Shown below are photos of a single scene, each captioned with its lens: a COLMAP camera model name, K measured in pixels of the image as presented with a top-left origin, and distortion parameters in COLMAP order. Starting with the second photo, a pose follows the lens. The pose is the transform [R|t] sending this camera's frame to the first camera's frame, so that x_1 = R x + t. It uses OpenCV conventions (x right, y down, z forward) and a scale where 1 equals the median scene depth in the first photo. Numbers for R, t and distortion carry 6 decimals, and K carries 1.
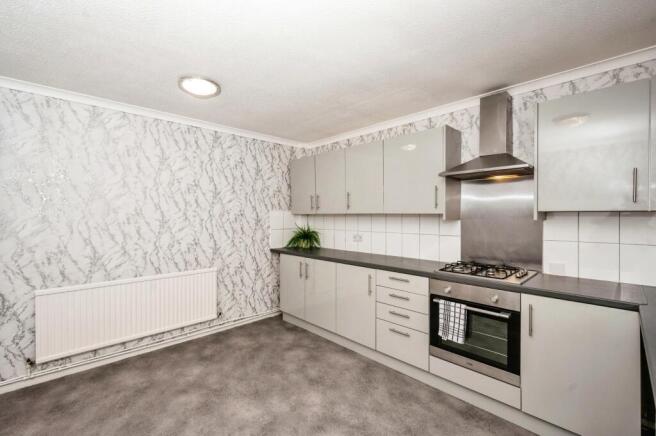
lens RADIAL K [[286.3, 0, 322.7], [0, 286.3, 213.6], [0, 0, 1]] dist [-0.033960, 0.000289]
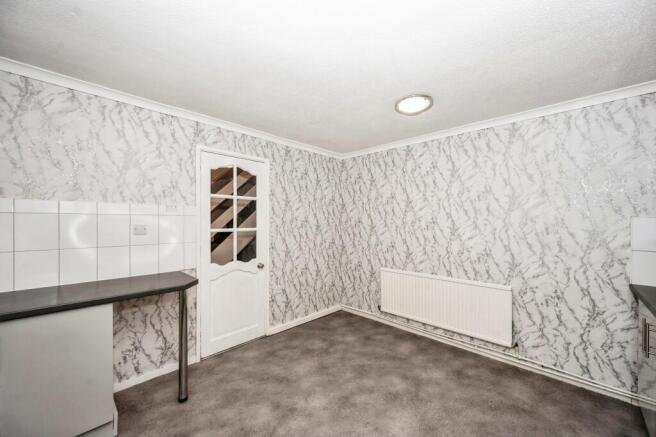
lens RADIAL K [[264.6, 0, 326.2], [0, 264.6, 224.6], [0, 0, 1]] dist [0.036233, -0.000546]
pose [[0.029033, 0.006510, -0.999557, 0.530390], [-0.007467, 0.999952, 0.006296, 0.009070], [0.999551, 0.007280, 0.029080, 0.569366]]
